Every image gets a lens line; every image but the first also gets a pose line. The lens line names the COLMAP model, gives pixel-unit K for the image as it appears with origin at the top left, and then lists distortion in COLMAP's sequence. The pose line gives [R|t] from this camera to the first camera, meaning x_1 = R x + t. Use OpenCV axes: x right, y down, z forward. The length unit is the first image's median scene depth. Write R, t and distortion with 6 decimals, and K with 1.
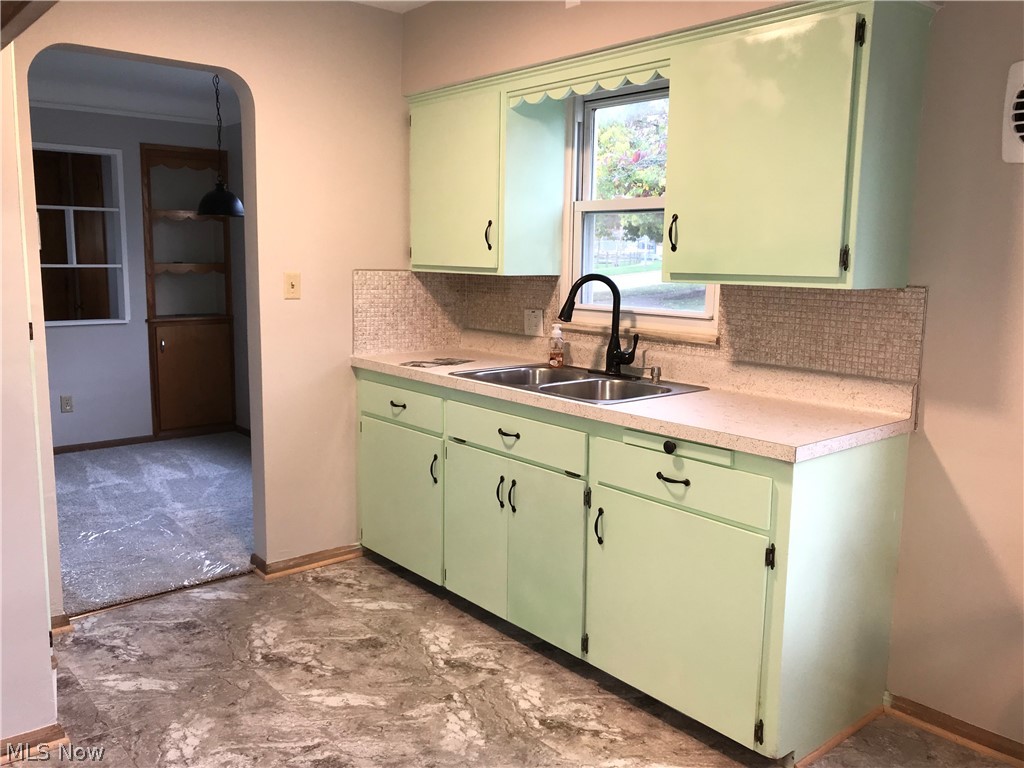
lens RADIAL K [[847.5, 0, 508.0], [0, 847.5, 382.6], [0, 0, 1]] dist [0.044843, -0.045131]
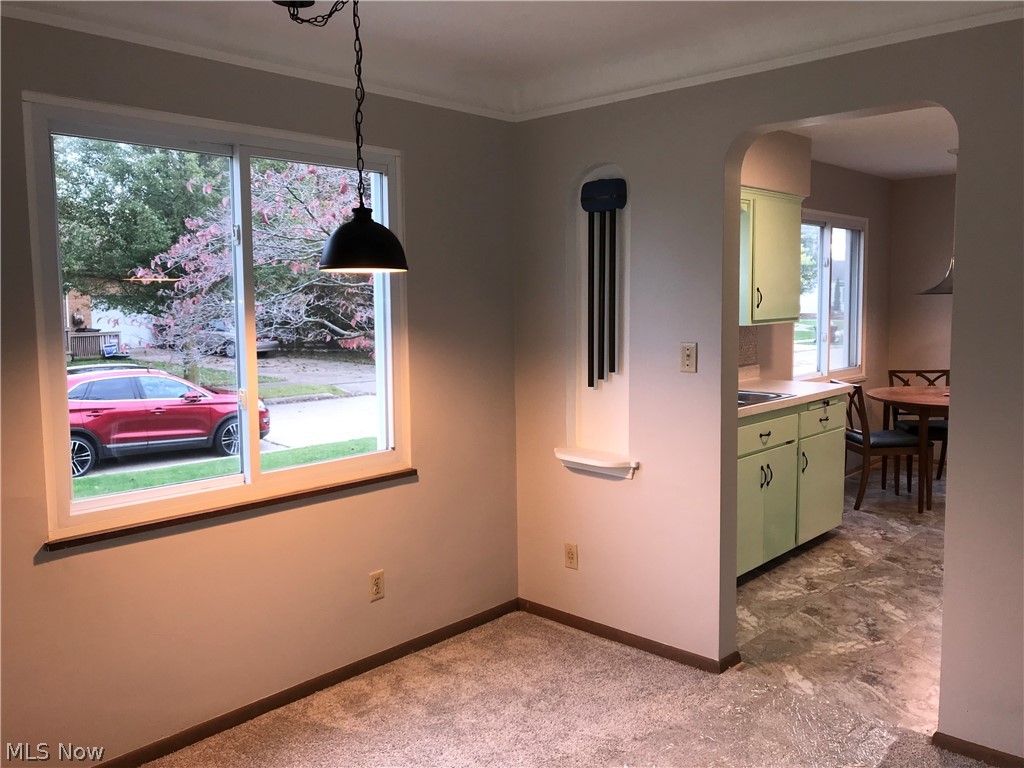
lens RADIAL K [[847.5, 0, 507.5], [0, 847.5, 382.4], [0, 0, 1]] dist [0.044843, -0.045131]
pose [[-0.121989, -0.105830, 0.986873, -1.349837], [0.164698, 0.978356, 0.125276, -0.275618], [-0.978771, 0.177818, -0.101919, 1.523135]]
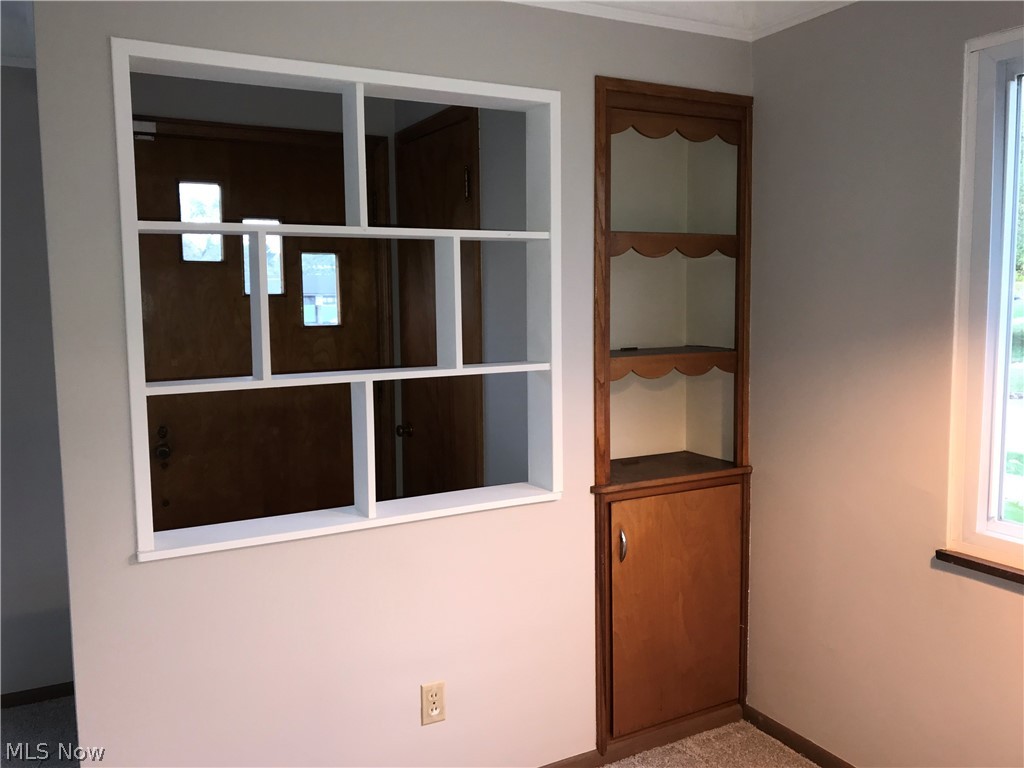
lens RADIAL K [[847.5, 0, 512.1], [0, 847.5, 381.6], [0, 0, 1]] dist [0.044843, -0.045131]
pose [[0.979475, -0.008384, -0.201392, -0.729178], [-0.001821, 0.998726, -0.050433, -0.203481], [0.201558, 0.049764, 0.978212, 1.105383]]
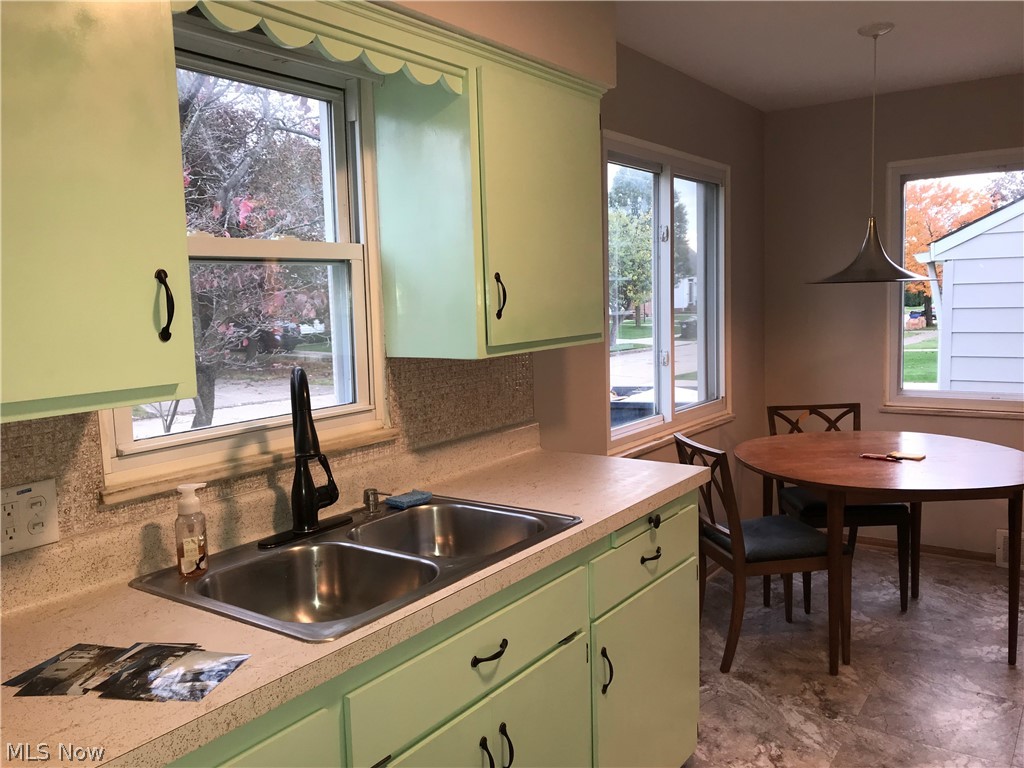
lens RADIAL K [[847.5, 0, 507.2], [0, 847.5, 367.5], [0, 0, 1]] dist [0.044843, -0.045131]
pose [[-0.259210, -0.089485, 0.961667, -0.505995], [0.171249, 0.975664, 0.136946, -0.190744], [-0.950518, 0.200182, -0.237578, 1.047550]]
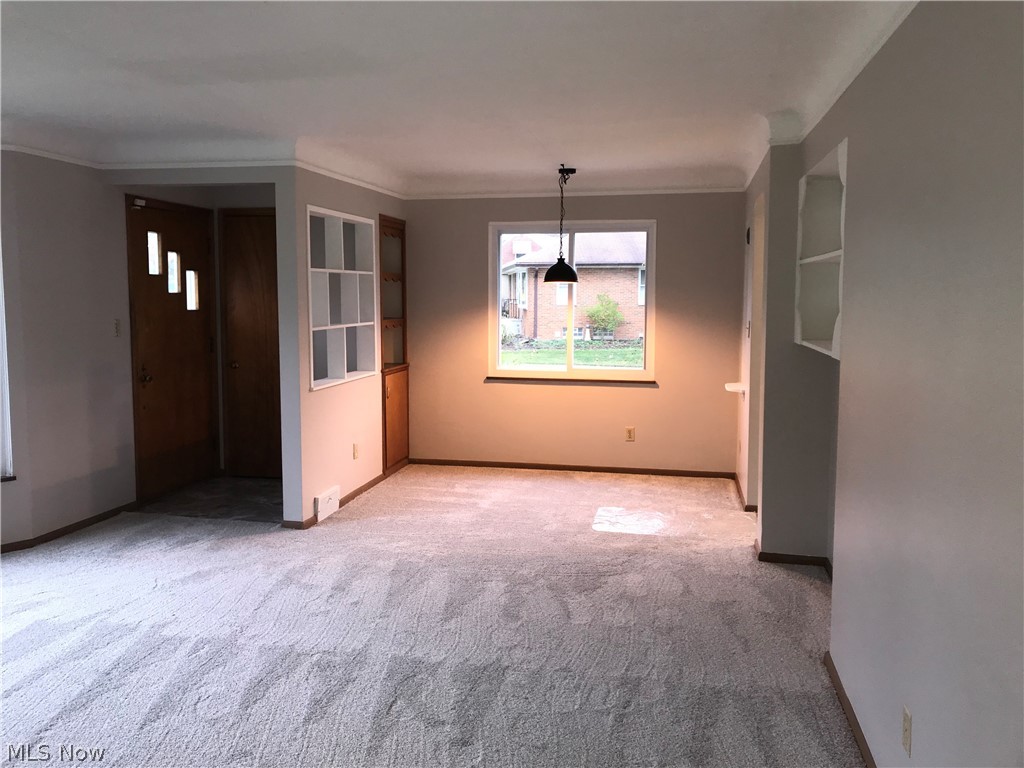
lens RADIAL K [[847.5, 0, 501.9], [0, 847.5, 376.6], [0, 0, 1]] dist [0.044843, -0.045131]
pose [[0.784635, -0.074788, 0.615431, -1.902413], [0.103944, 0.994515, -0.011667, -0.068778], [-0.611182, 0.073125, 0.788105, 0.058804]]
